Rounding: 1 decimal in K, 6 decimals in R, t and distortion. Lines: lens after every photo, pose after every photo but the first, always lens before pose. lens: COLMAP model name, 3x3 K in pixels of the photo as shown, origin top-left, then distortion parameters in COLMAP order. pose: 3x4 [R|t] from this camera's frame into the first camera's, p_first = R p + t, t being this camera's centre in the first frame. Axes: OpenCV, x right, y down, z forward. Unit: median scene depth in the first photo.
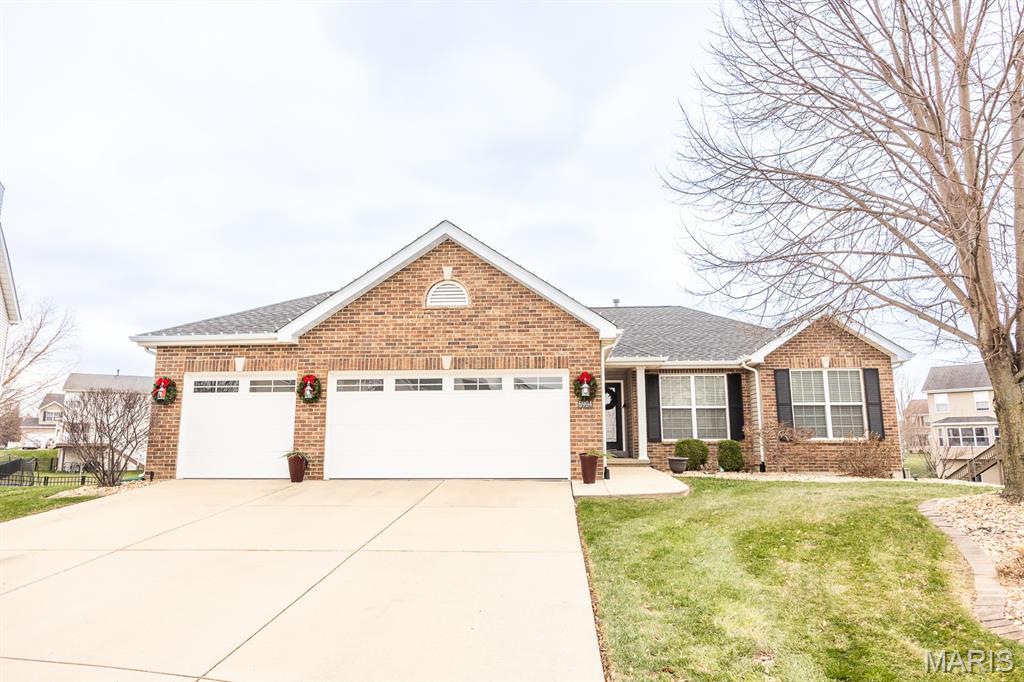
lens RADIAL K [[648.2, 0, 512.0], [0, 648.2, 341.0], [0, 0, 1]] dist [-0.000955, -0.000363]
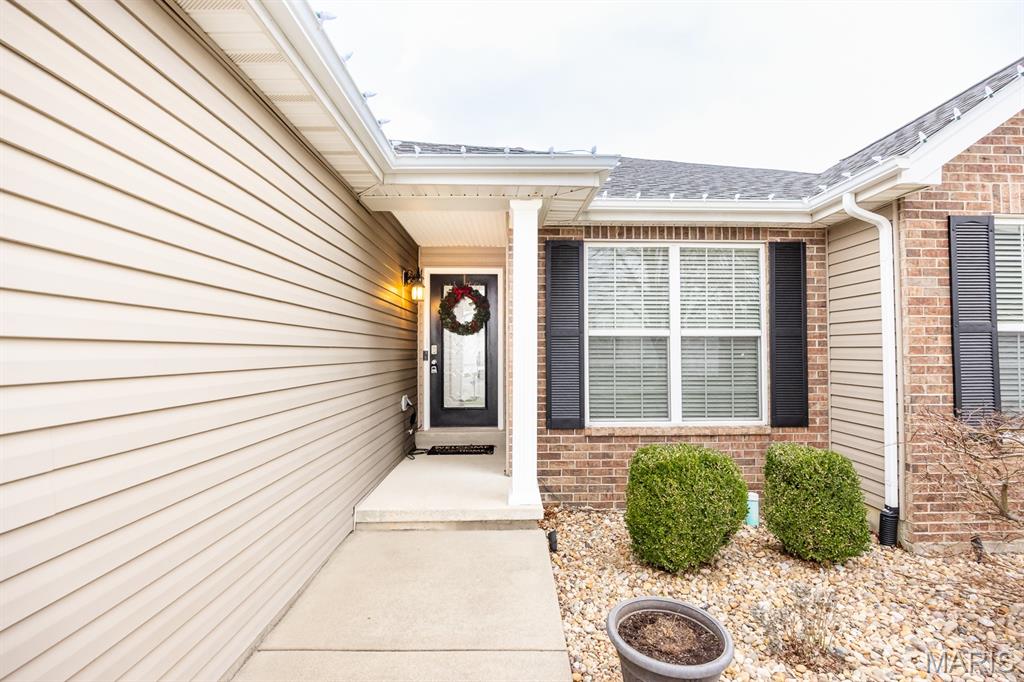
lens RADIAL K [[544.5, 0, 512.0], [0, 544.5, 341.0], [0, 0, 1]] dist [-0.001742, -0.000811]
pose [[0.996069, 0.004800, 0.088456, 0.163508], [-0.016471, 0.991156, 0.131679, 0.068199], [-0.087042, -0.132618, 0.987338, 0.710628]]
